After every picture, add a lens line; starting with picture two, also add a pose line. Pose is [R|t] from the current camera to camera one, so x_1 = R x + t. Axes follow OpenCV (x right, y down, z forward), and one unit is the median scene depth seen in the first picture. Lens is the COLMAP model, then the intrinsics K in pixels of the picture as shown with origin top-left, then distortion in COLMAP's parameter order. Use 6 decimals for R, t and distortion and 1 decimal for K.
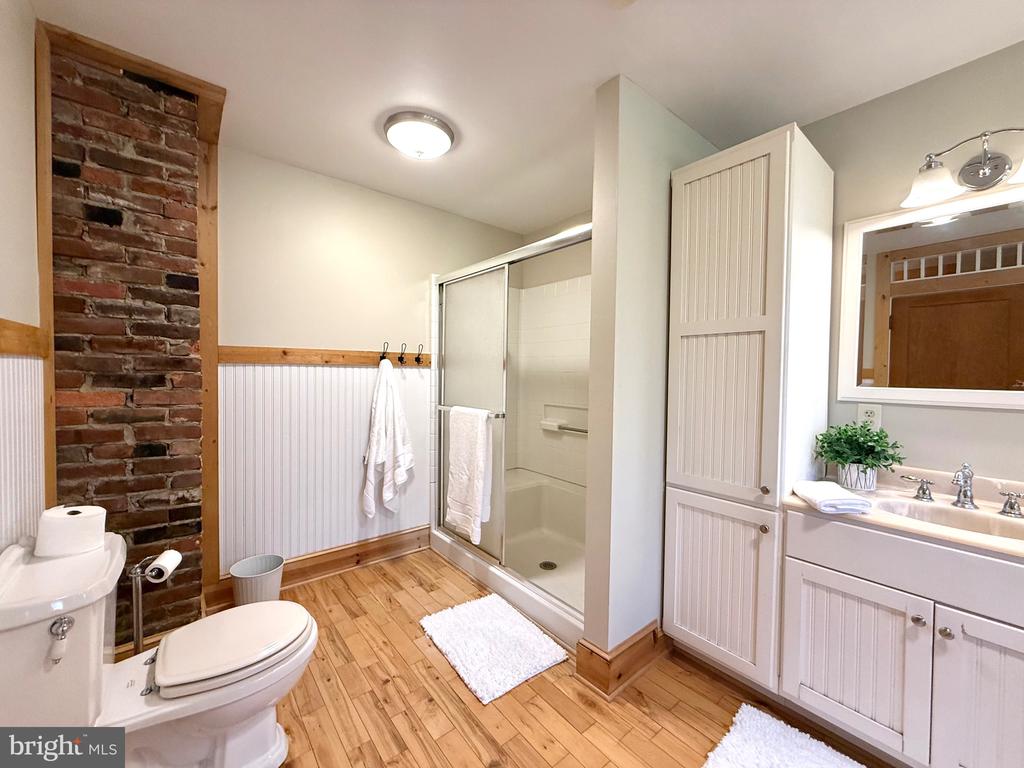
lens RADIAL K [[409.3, 0, 509.3], [0, 409.3, 384.7], [0, 0, 1]] dist [0.000298, 0.000119]
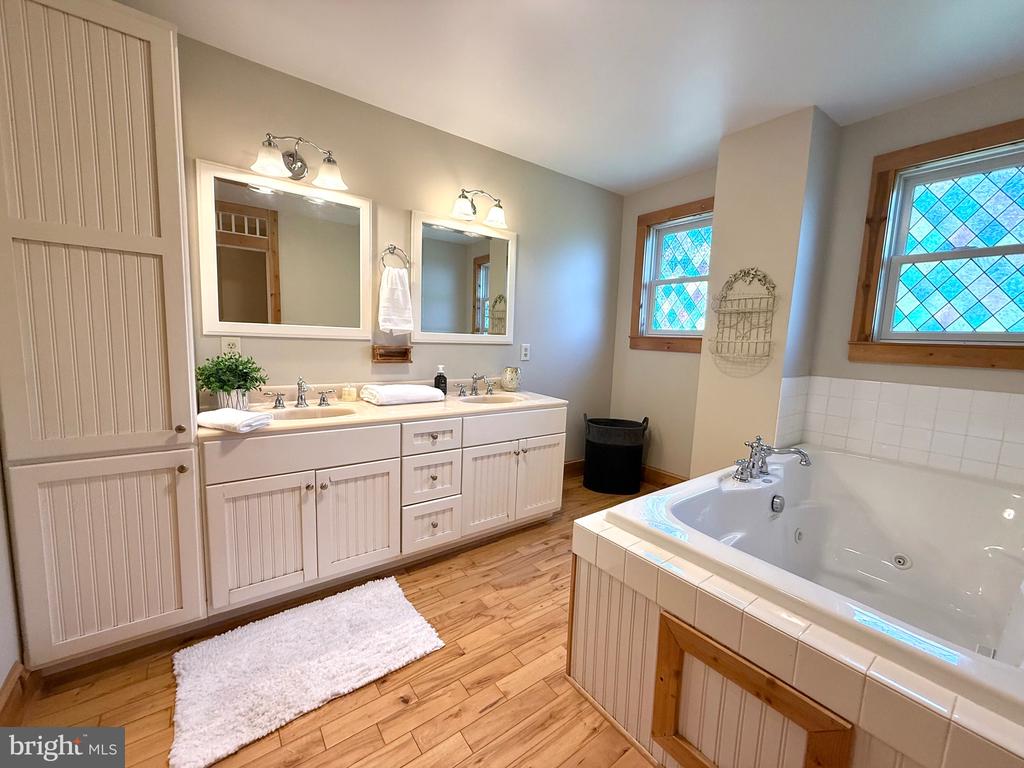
lens RADIAL K [[409.3, 0, 509.3], [0, 409.3, 384.7], [0, 0, 1]] dist [0.000298, 0.000119]
pose [[0.041043, -0.129380, 0.990745, -0.268505], [-0.014377, 0.991402, 0.130061, 0.021198], [-0.999054, -0.019582, 0.038830, 0.200216]]
